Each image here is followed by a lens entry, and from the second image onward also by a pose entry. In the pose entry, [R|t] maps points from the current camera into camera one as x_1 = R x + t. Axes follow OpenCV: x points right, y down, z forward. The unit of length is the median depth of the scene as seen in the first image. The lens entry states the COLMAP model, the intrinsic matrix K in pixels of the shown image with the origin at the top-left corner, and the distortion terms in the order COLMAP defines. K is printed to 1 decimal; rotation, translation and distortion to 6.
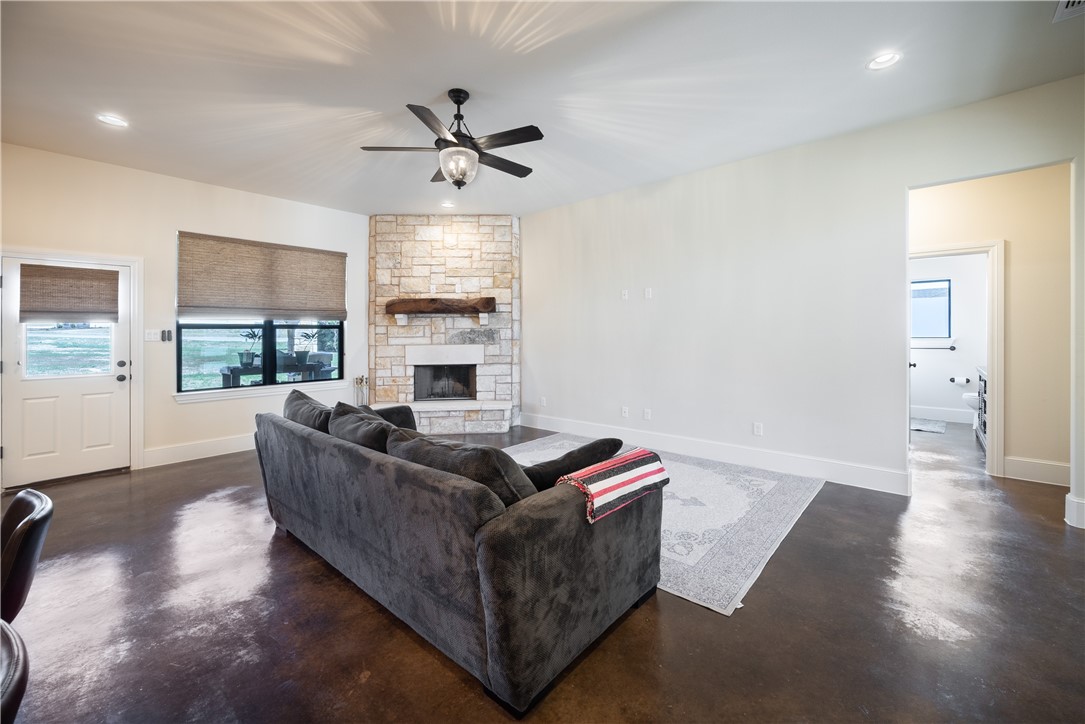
lens RADIAL K [[437.7, 0, 557.7], [0, 437.7, 335.2], [0, 0, 1]] dist [-0.001069, -0.000071]
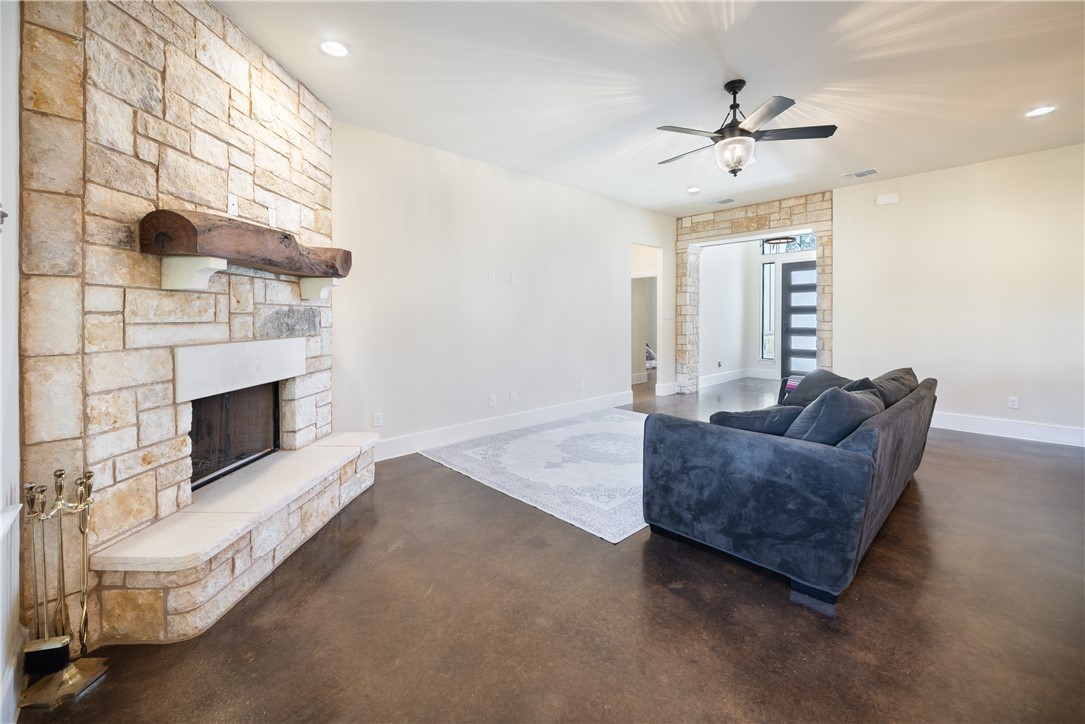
lens RADIAL K [[438.5, 0, 540.6], [0, 438.5, 326.8], [0, 0, 1]] dist [-0.003838, -0.000359]
pose [[0.113219, -0.013087, 0.993484, -0.660422], [0.005817, 0.999905, 0.012509, 0.004342], [-0.993553, 0.004363, 0.113285, 0.672486]]
